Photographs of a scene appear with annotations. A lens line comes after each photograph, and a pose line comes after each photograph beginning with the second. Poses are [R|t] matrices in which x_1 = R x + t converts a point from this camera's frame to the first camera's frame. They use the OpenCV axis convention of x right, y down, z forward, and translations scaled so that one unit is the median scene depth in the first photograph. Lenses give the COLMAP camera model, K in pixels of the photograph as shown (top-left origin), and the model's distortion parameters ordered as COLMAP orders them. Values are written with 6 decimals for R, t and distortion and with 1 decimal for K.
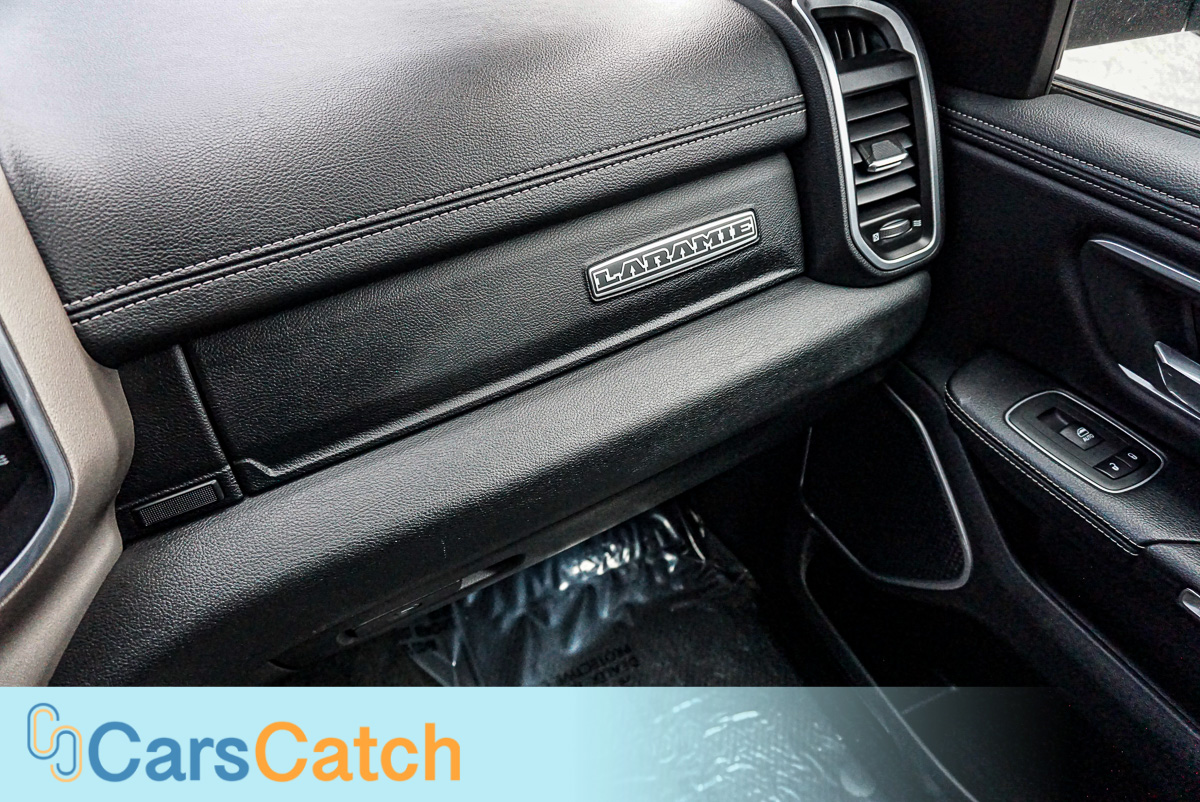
lens RADIAL K [[816.8, 0, 595.0], [0, 816.8, 410.0], [0, 0, 1]] dist [-0.045464, 0.023010]
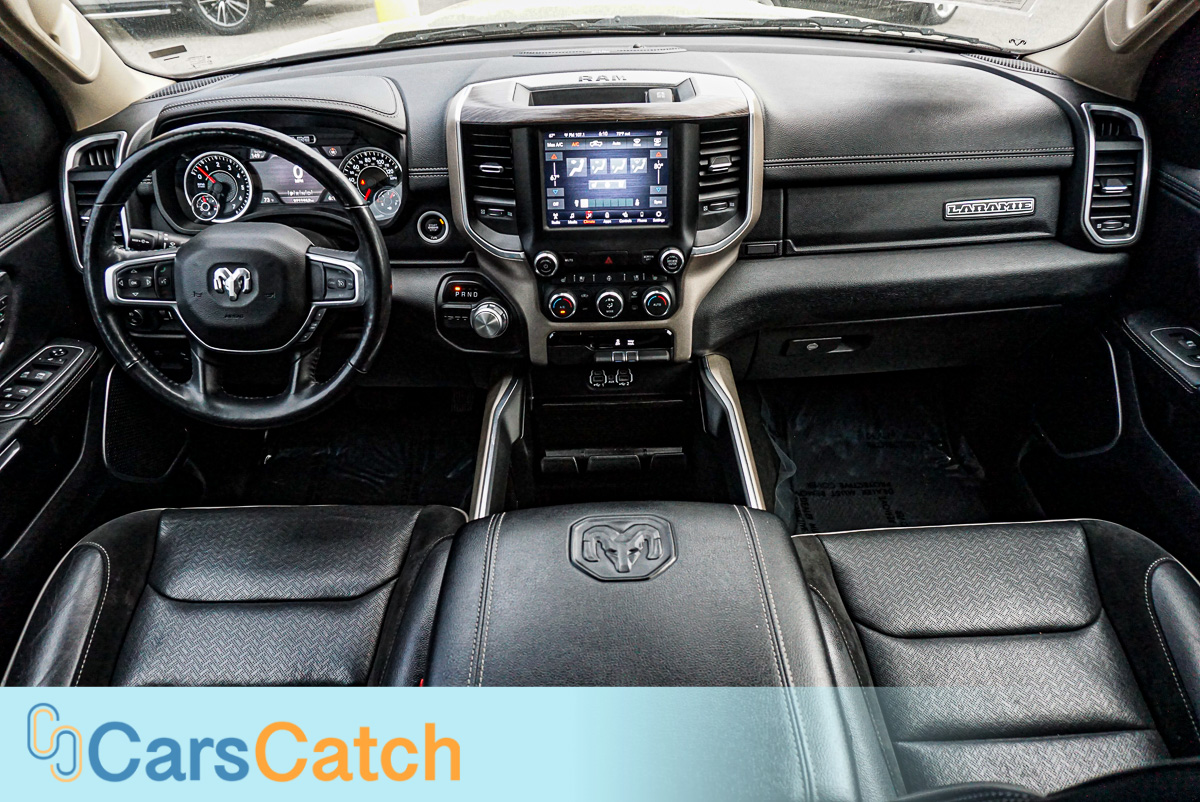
lens RADIAL K [[816.8, 0, 603.4], [0, 816.8, 394.6], [0, 0, 1]] dist [-0.045464, 0.023010]
pose [[0.909881, 0.265178, -0.319057, -0.014715], [-0.286016, 0.958028, -0.019407, 0.575218], [0.300519, 0.108914, 0.947537, -1.193043]]
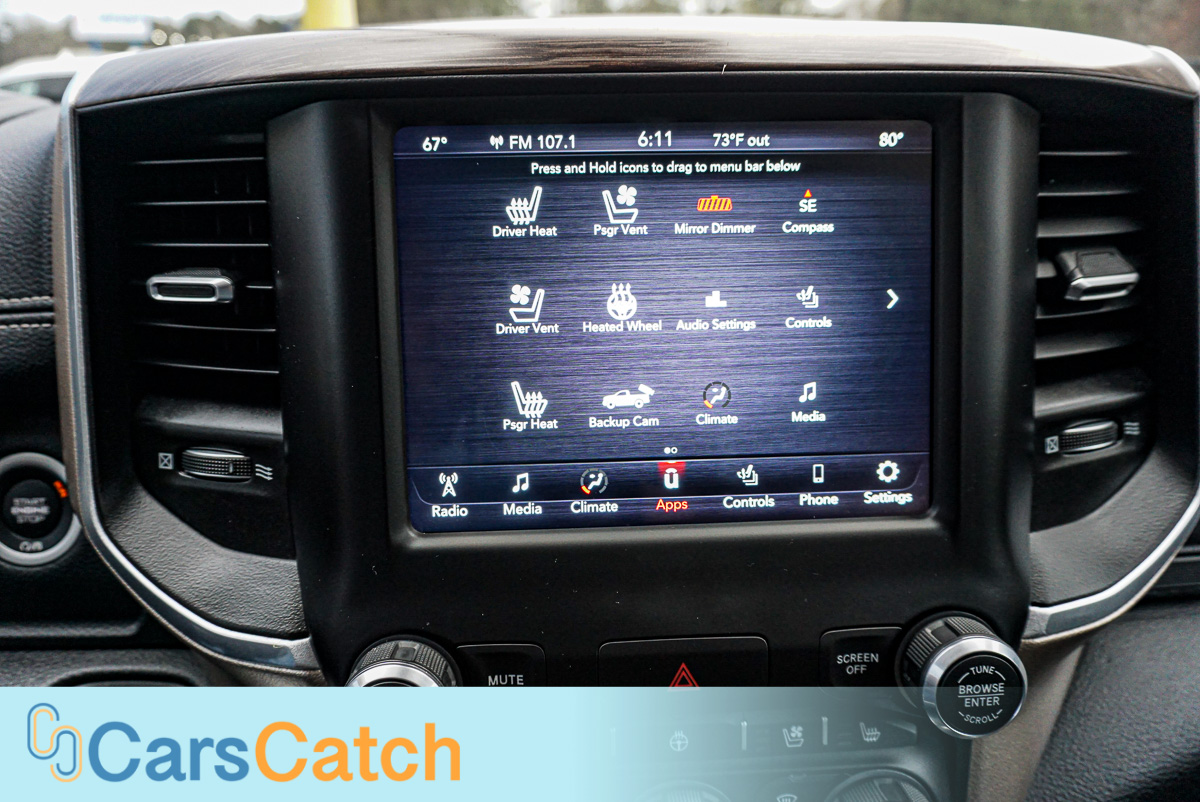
lens RADIAL K [[816.8, 0, 600.6], [0, 816.8, 390.5], [0, 0, 1]] dist [-0.045464, 0.023010]
pose [[0.925760, 0.172704, -0.336364, -0.605561], [-0.272418, 0.921568, -0.276589, 0.231694], [0.262214, 0.347687, 0.900199, 0.109540]]
